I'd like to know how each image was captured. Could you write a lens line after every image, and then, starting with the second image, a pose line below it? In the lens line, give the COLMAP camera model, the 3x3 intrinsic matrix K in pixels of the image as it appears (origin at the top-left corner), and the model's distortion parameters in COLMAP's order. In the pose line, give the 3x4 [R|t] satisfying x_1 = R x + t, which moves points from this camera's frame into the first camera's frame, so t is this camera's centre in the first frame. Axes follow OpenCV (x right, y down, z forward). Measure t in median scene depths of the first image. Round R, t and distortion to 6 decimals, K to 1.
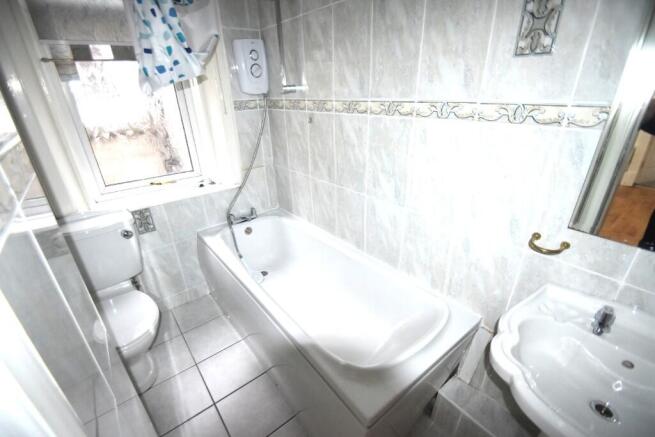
lens RADIAL K [[291.3, 0, 316.3], [0, 291.3, 227.0], [0, 0, 1]] dist [0.010736, -0.019446]
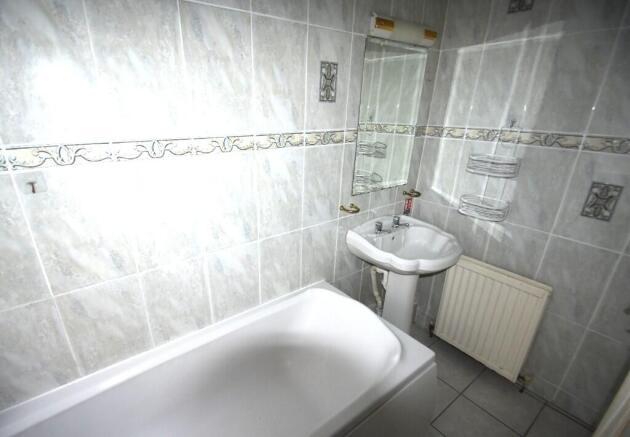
lens RADIAL K [[271.4, 0, 315.0], [0, 271.4, 218.5], [0, 0, 1]] dist [0.000944, -0.000262]
pose [[0.045641, -0.318189, 0.946928, -0.700913], [0.443078, 0.856022, 0.266286, -0.382410], [-0.895321, 0.407409, 0.180052, 0.854973]]
